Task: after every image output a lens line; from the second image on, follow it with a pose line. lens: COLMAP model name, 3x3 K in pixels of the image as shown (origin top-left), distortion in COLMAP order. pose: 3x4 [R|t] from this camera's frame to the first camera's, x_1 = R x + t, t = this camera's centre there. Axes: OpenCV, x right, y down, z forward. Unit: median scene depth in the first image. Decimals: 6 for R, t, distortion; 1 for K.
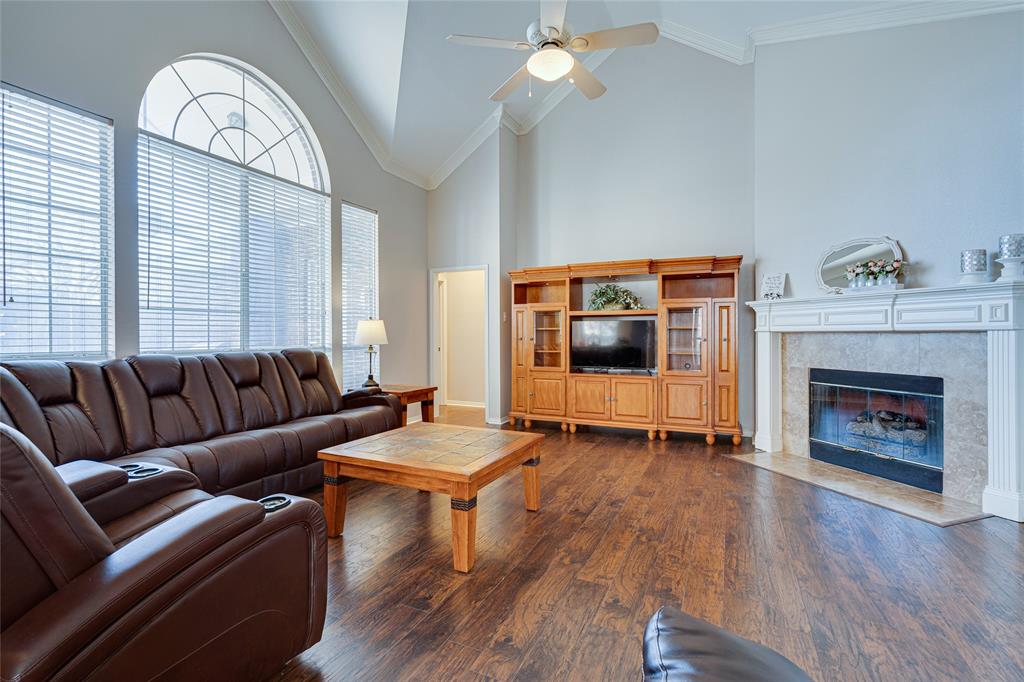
lens RADIAL K [[464.8, 0, 508.6], [0, 464.8, 336.9], [0, 0, 1]] dist [-0.001590, 0.002029]
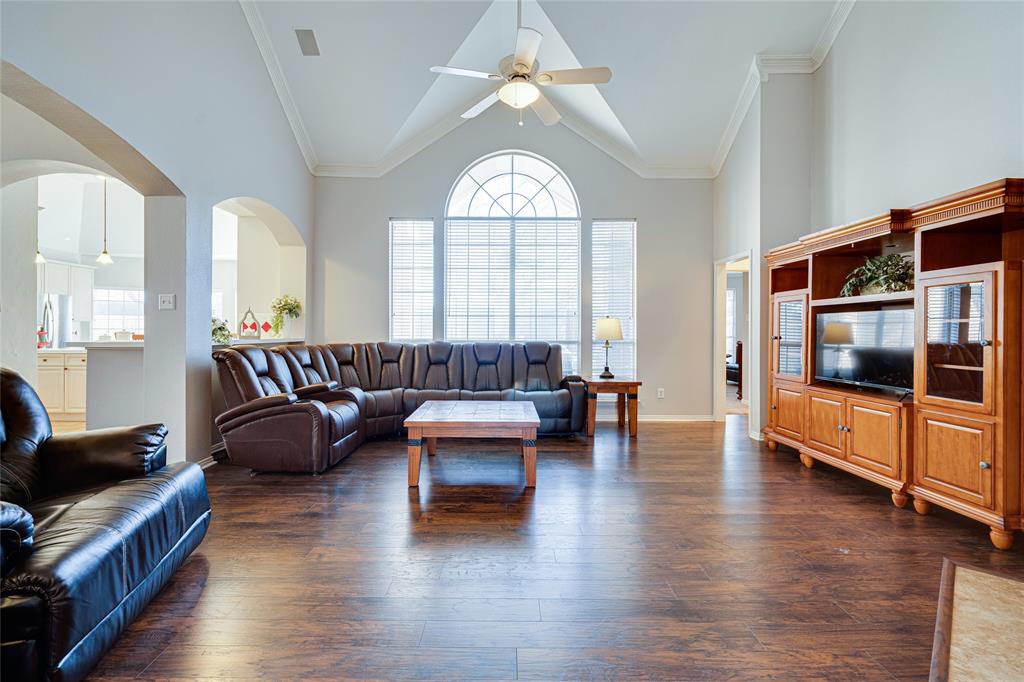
lens RADIAL K [[464.8, 0, 504.6], [0, 464.8, 333.9], [0, 0, 1]] dist [-0.001590, 0.002029]
pose [[0.439502, 0.007924, -0.898207, 0.726879], [-0.010997, 0.999934, 0.003441, -0.000240], [0.898174, 0.008365, 0.439560, 0.313343]]
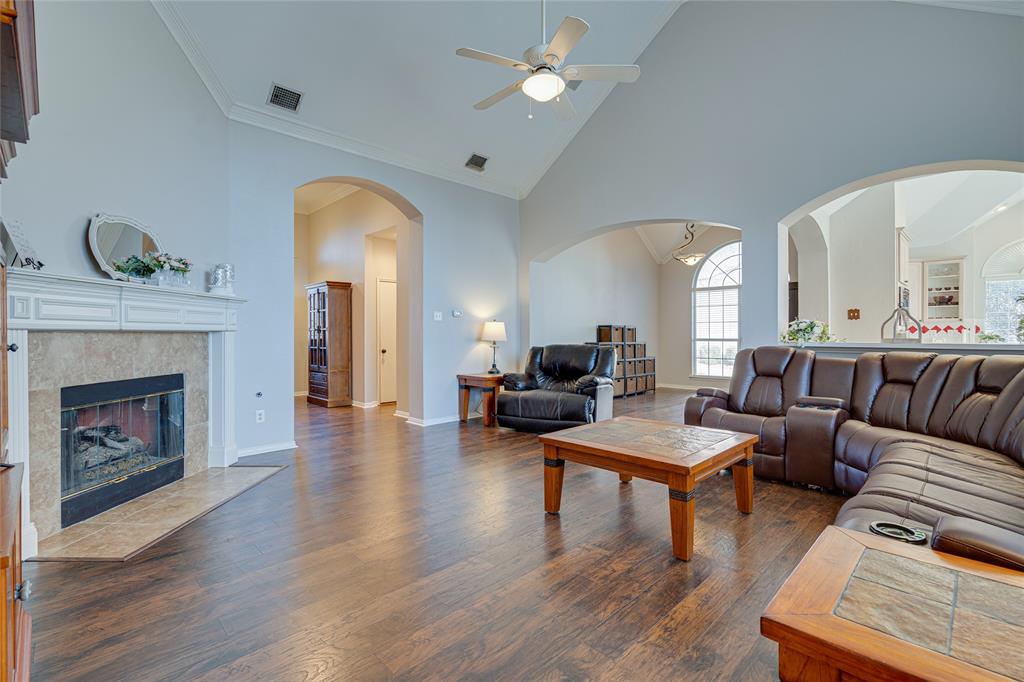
lens RADIAL K [[464.8, 0, 509.2], [0, 464.8, 333.5], [0, 0, 1]] dist [-0.001590, 0.002029]
pose [[-0.943780, 0.000502, 0.330574, -0.133551], [0.002067, 0.999988, 0.004384, -0.008011], [-0.330568, 0.004821, -0.943770, 1.374787]]
